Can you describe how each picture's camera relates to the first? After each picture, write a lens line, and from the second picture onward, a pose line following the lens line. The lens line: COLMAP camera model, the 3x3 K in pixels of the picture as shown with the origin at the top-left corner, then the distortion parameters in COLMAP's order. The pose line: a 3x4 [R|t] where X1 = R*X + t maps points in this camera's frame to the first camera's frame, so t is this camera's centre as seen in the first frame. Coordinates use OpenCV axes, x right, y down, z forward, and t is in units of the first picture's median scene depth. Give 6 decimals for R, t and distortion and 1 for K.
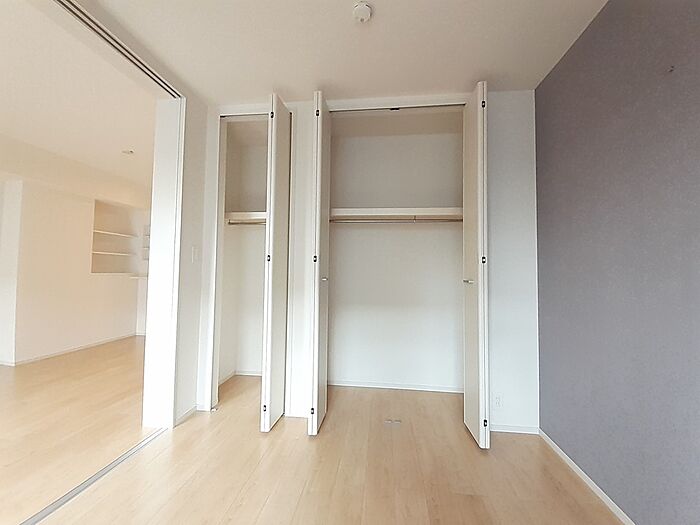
lens RADIAL K [[278.2, 0, 355.9], [0, 278.2, 258.9], [0, 0, 1]] dist [0.002739, 0.000015]
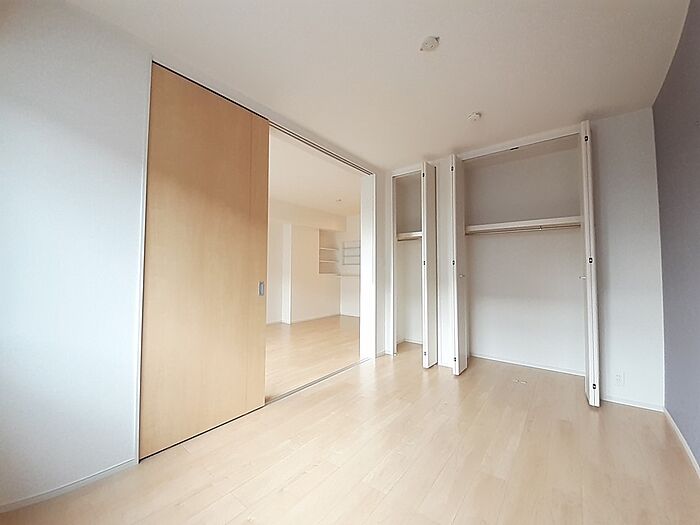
lens RADIAL K [[278.2, 0, 352.3], [0, 278.2, 260.3], [0, 0, 1]] dist [0.002739, 0.000015]
pose [[0.848045, -0.030622, -0.529039, 0.166615], [0.030315, 0.999498, -0.009258, -0.013247], [0.529057, -0.008186, 0.848547, -0.528203]]
